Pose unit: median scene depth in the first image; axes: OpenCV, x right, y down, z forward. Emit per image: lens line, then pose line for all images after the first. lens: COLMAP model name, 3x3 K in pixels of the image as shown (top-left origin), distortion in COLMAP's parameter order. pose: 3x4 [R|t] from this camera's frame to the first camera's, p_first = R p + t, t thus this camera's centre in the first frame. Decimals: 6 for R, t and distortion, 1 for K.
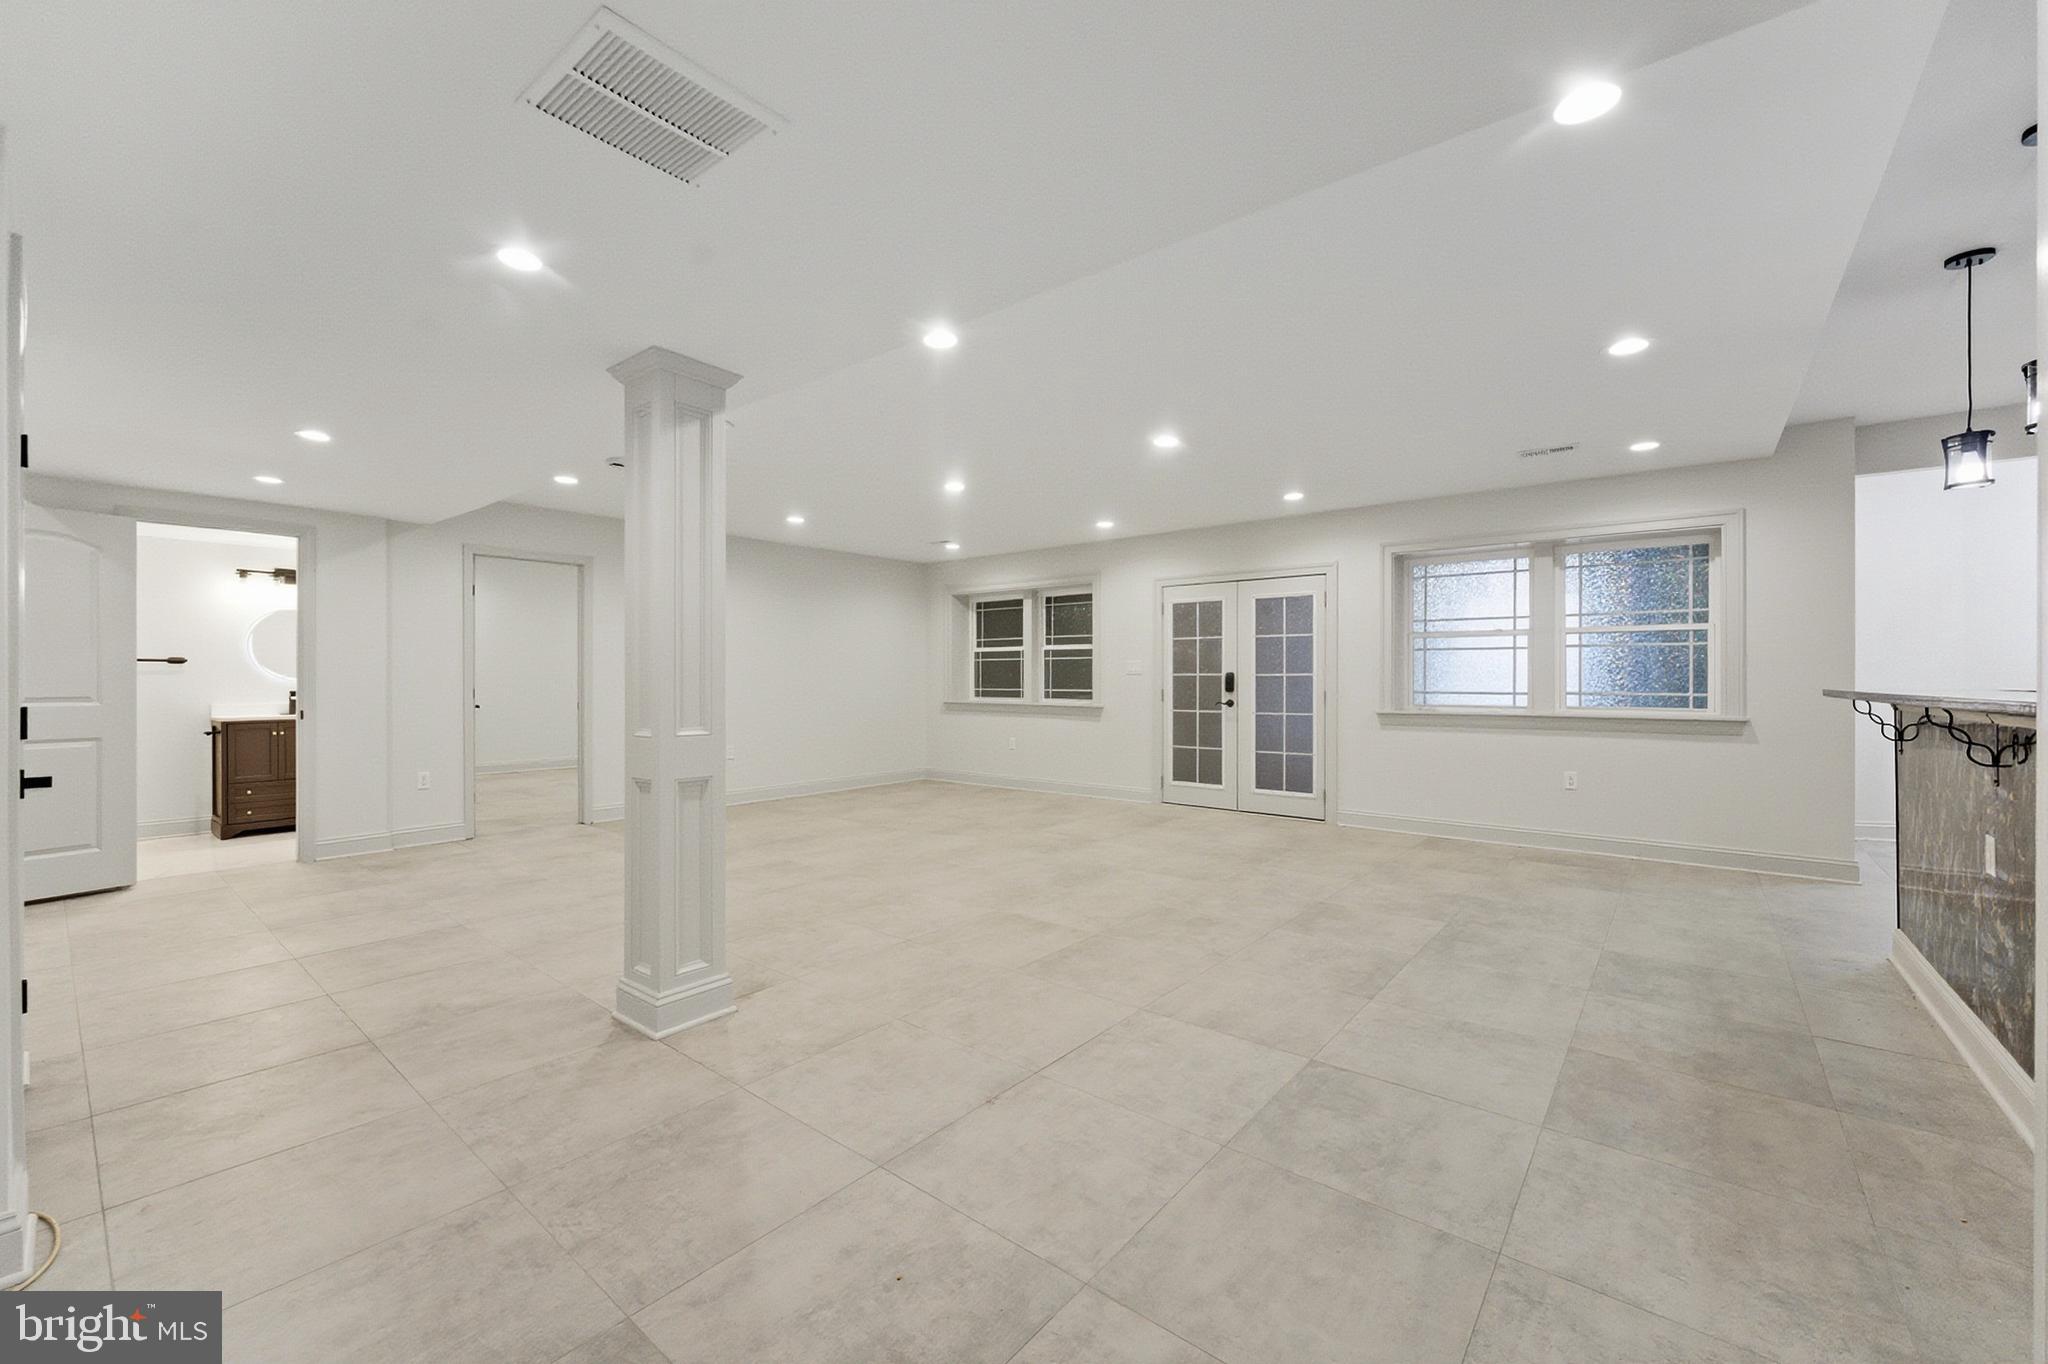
lens RADIAL K [[821.1, 0, 1015.7], [0, 821.1, 682.7], [0, 0, 1]] dist [-0.004331, 0.000334]
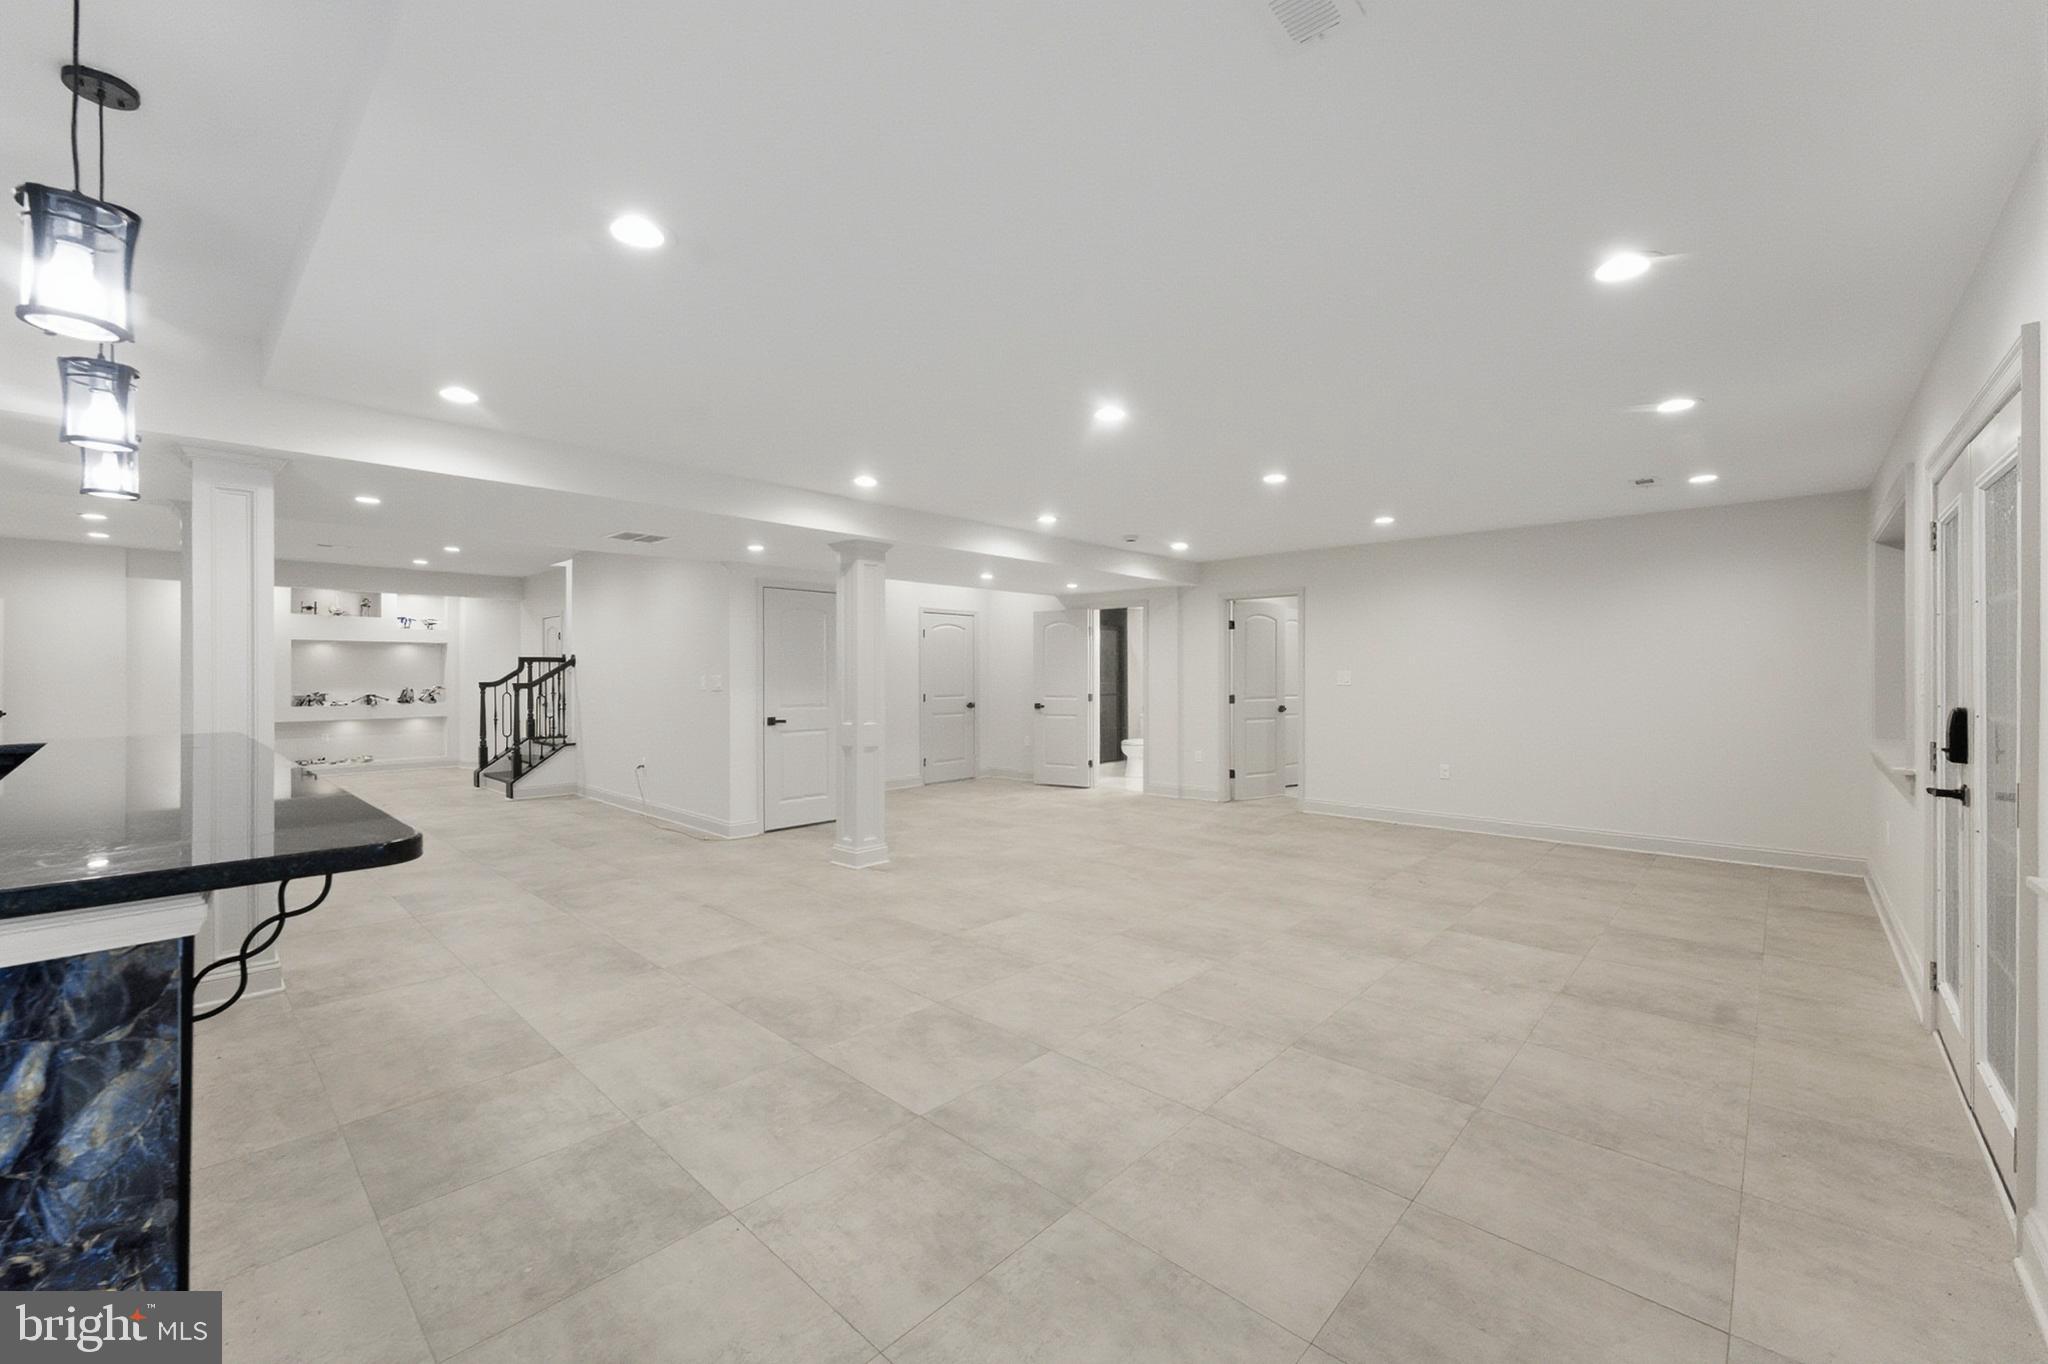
lens RADIAL K [[821.1, 0, 1010.6], [0, 821.1, 669.8], [0, 0, 1]] dist [-0.004331, 0.000334]
pose [[-0.073943, -0.003533, -0.997256, 1.644491], [-0.002573, 0.999991, -0.003352, -0.065252], [0.997259, 0.002319, -0.073951, 1.597723]]
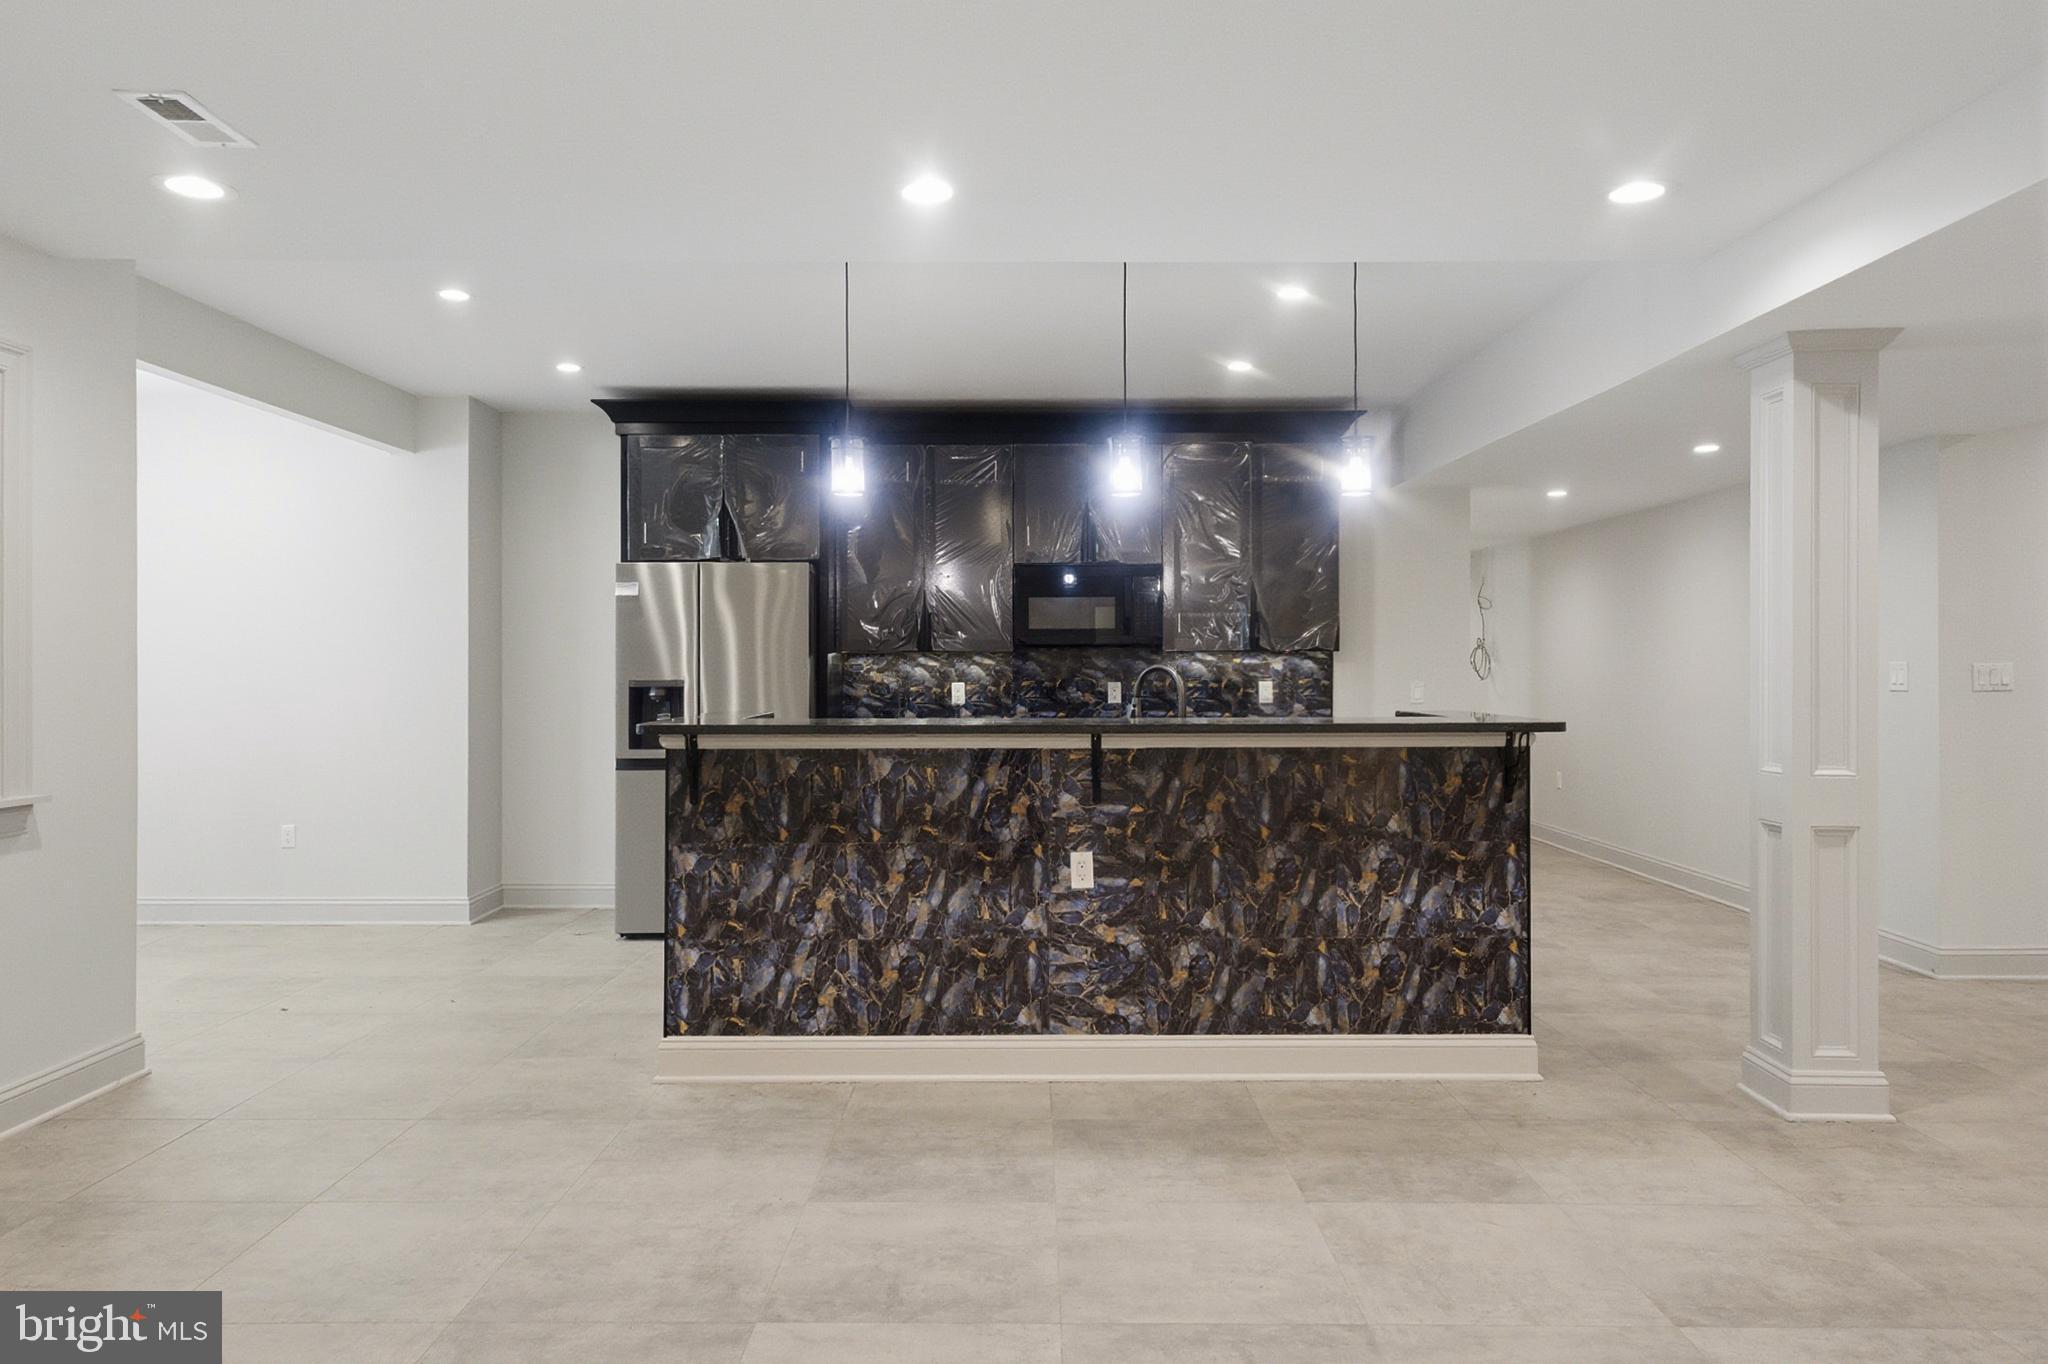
lens RADIAL K [[1351.7, 0, 1027.8], [0, 1351.7, 670.7], [0, 0, 1]] dist [-0.000498, -0.000156]
pose [[-0.634477, -0.001454, 0.772941, -0.120112], [0.004517, 0.999974, 0.005590, -0.053003], [-0.772929, 0.007038, -0.634454, 1.896778]]
